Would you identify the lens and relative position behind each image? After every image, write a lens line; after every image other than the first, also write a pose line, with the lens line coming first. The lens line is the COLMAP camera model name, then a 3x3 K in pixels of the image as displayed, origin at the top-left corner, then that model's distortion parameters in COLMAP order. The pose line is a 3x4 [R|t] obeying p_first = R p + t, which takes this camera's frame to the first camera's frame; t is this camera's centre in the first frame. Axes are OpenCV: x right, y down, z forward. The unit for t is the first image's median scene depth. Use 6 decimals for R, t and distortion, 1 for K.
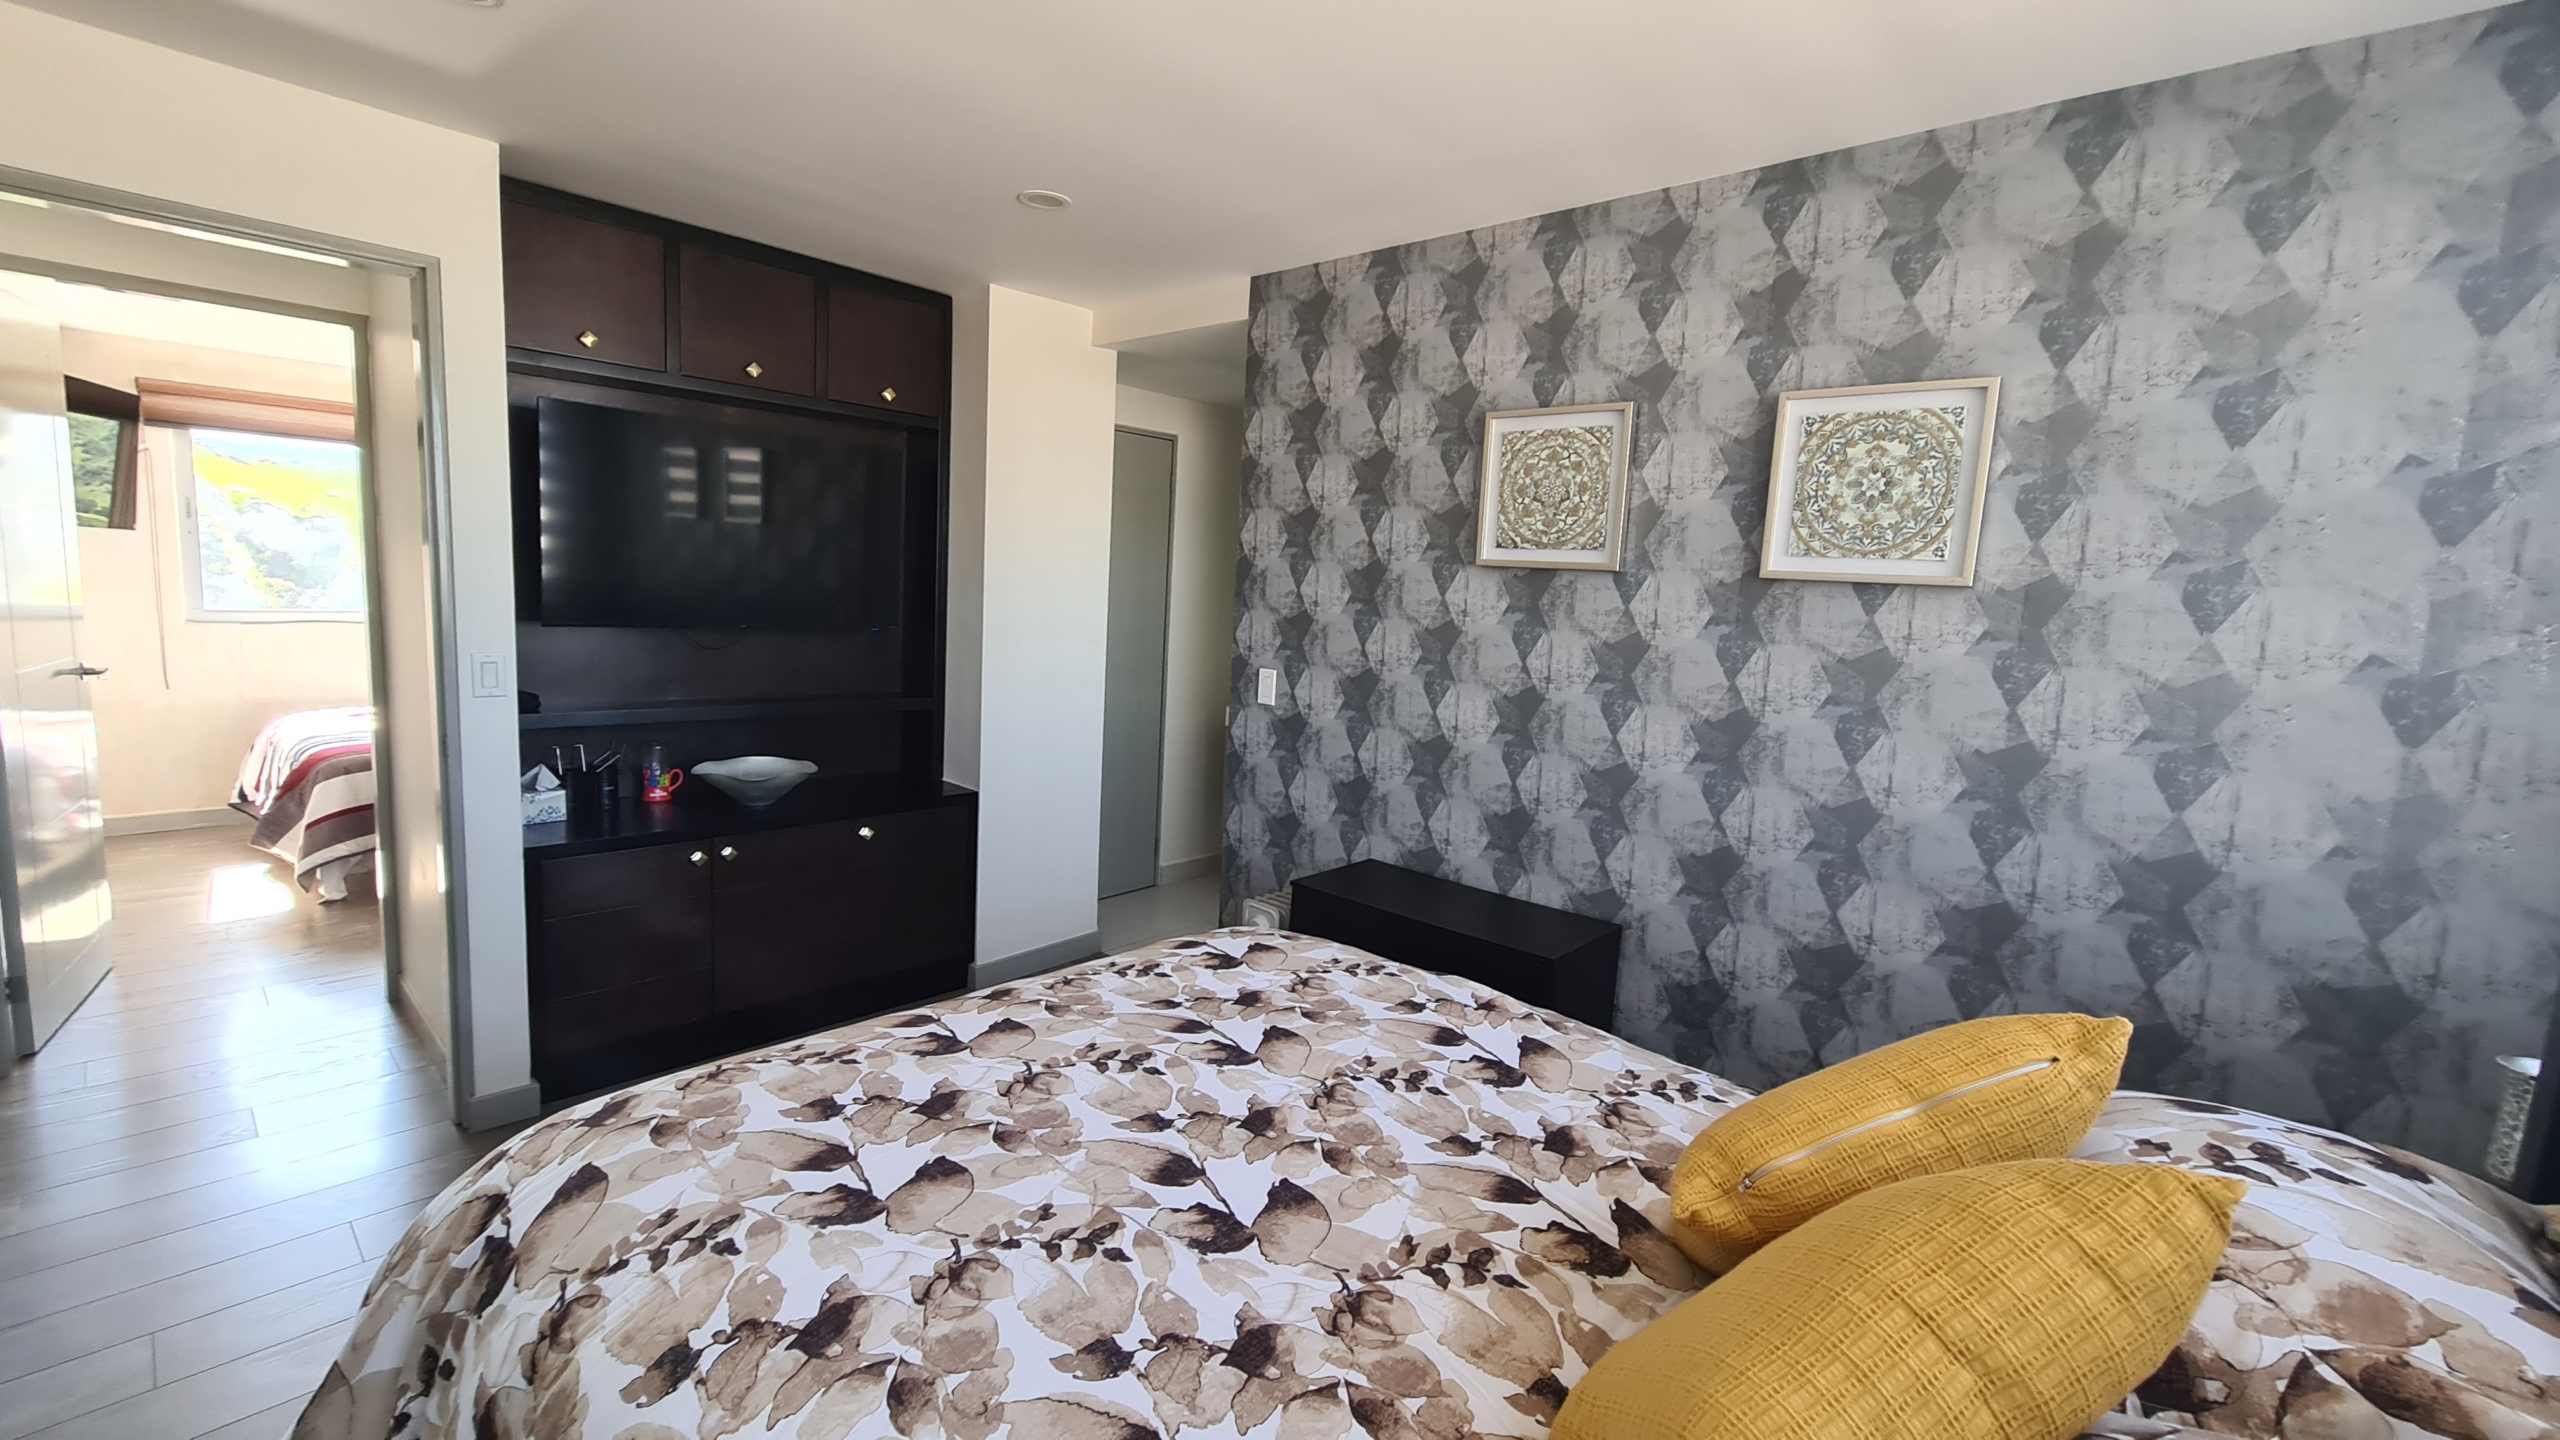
lens RADIAL K [[1046.1, 0, 1272.1], [0, 1046.1, 715.1], [0, 0, 1]] dist [0.000283, 0.000693]
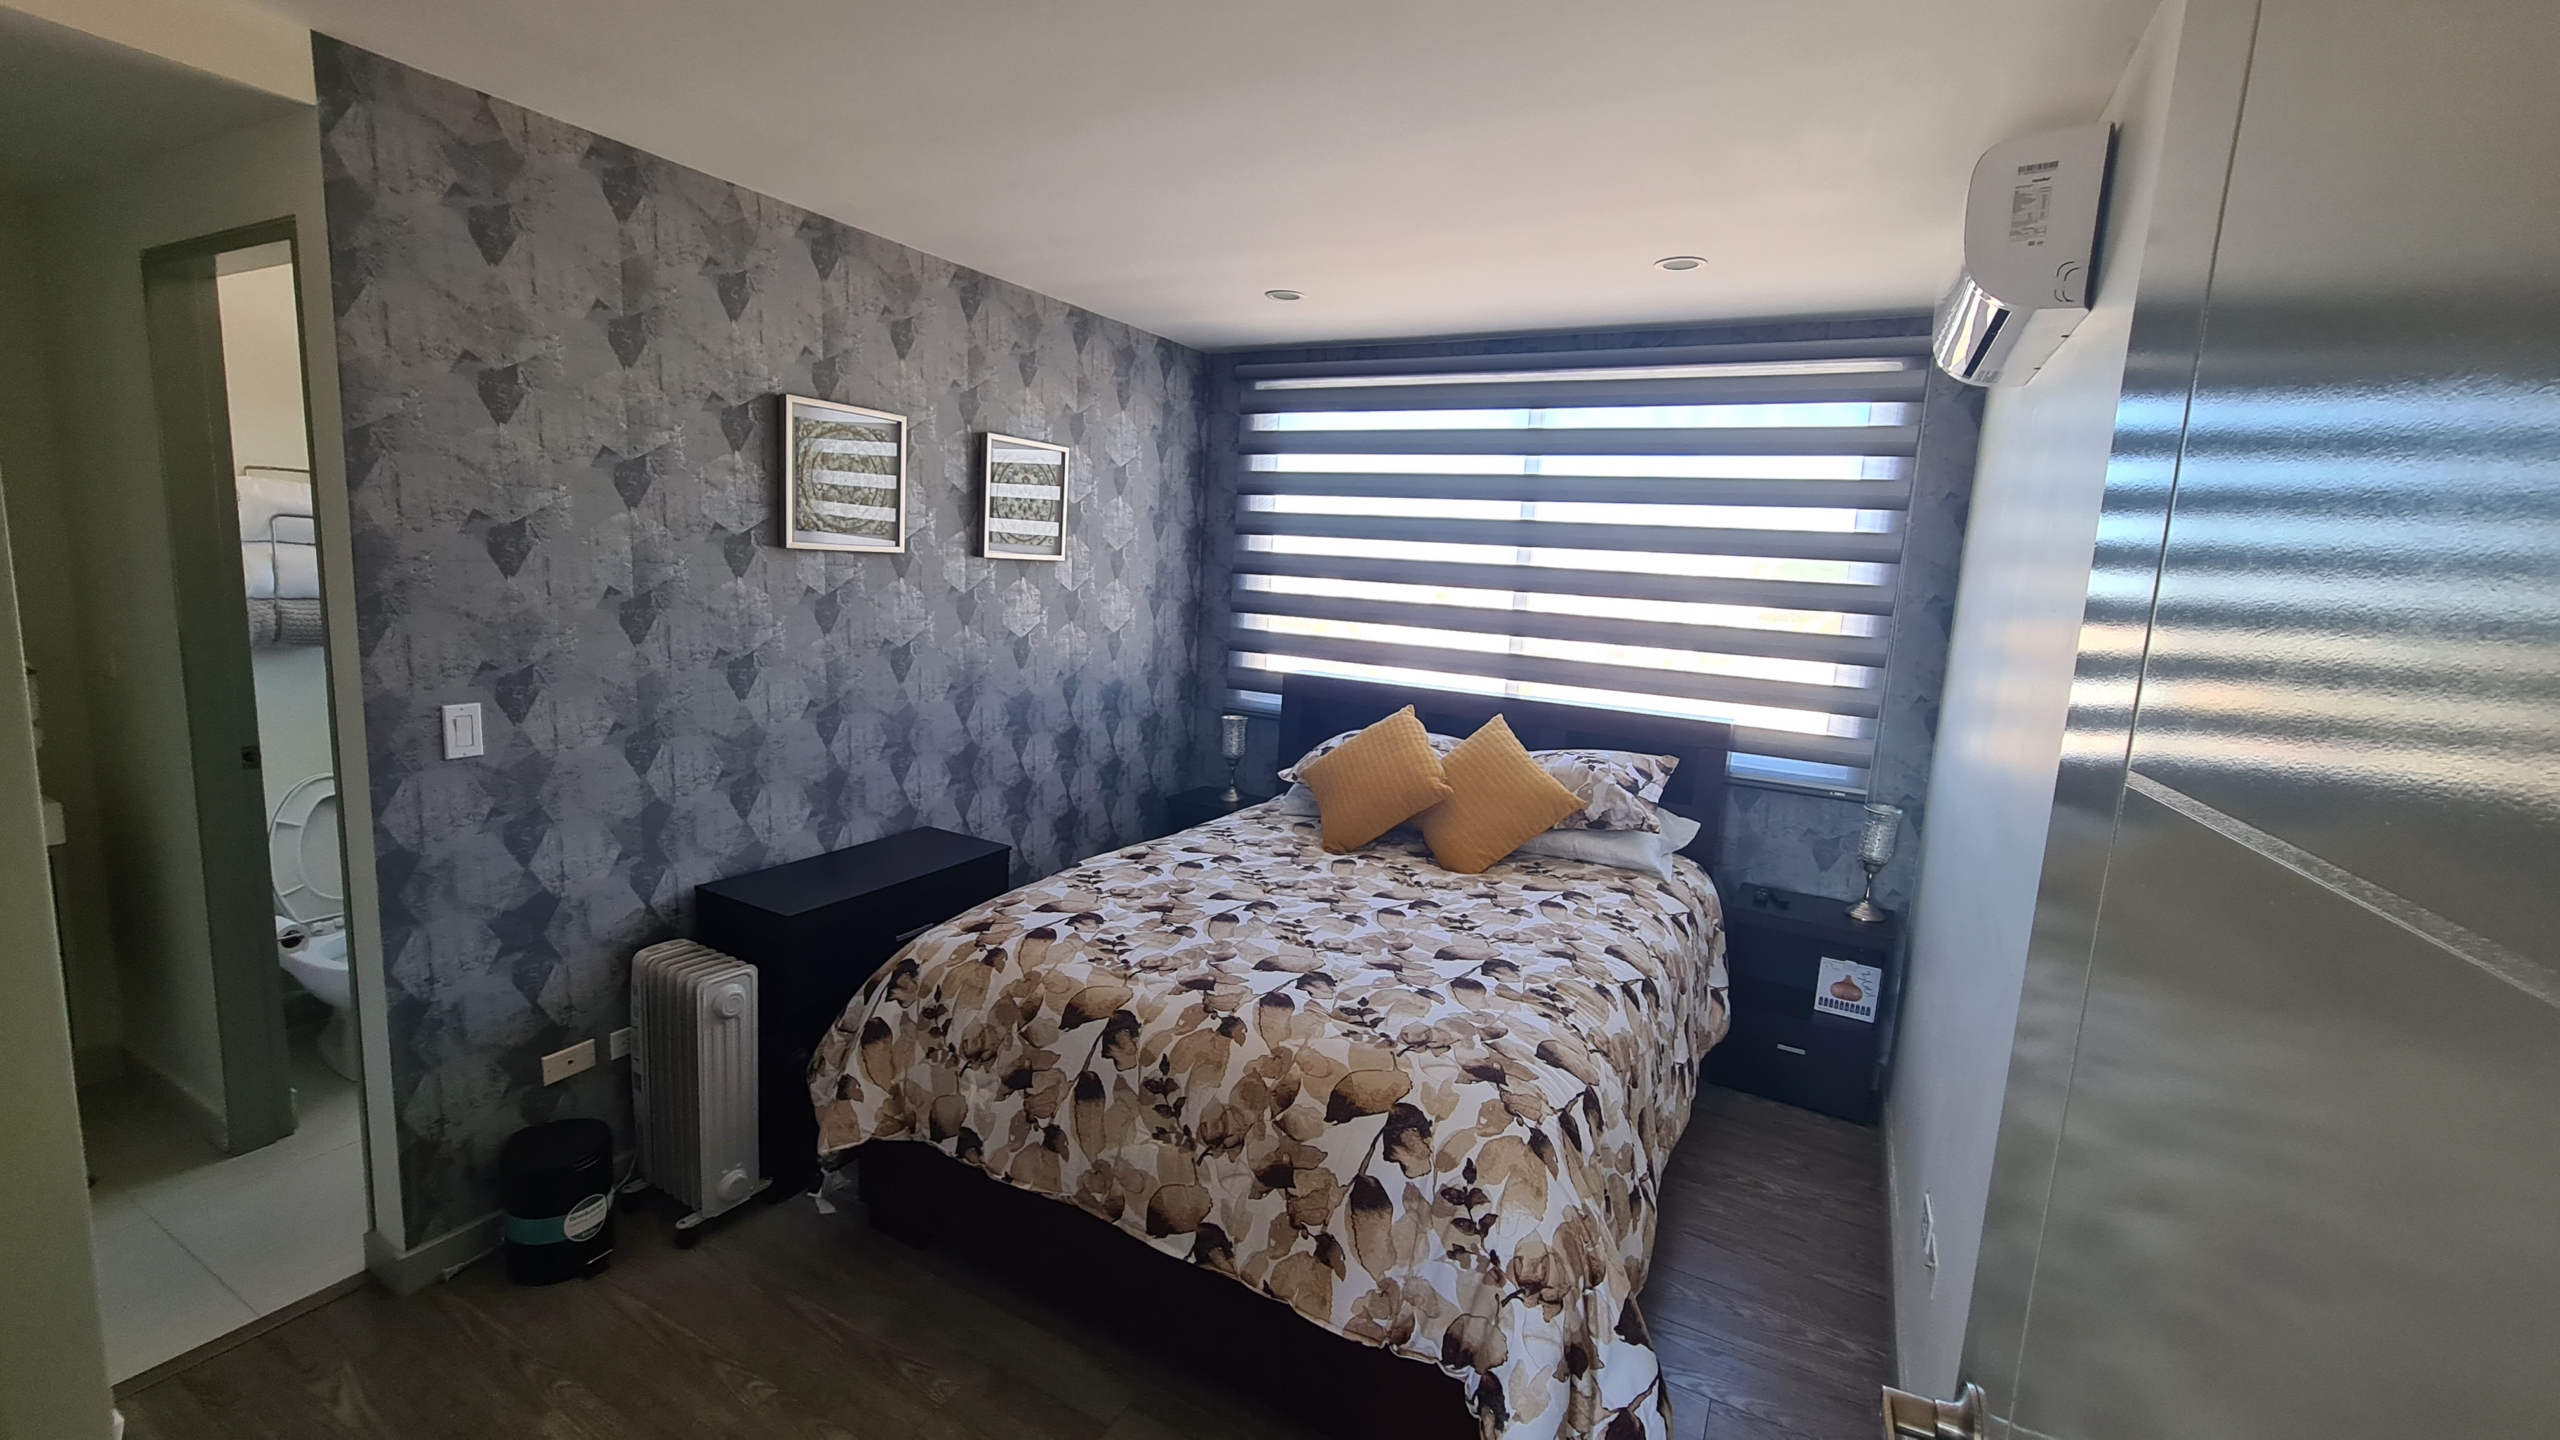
lens RADIAL K [[1046.1, 0, 1272.1], [0, 1046.1, 715.1], [0, 0, 1]] dist [0.000283, 0.000693]
pose [[-0.228663, -0.210276, 0.950525, -1.198045], [0.059368, 0.971564, 0.229212, -0.253830], [-0.971694, 0.108843, -0.209677, 1.038990]]
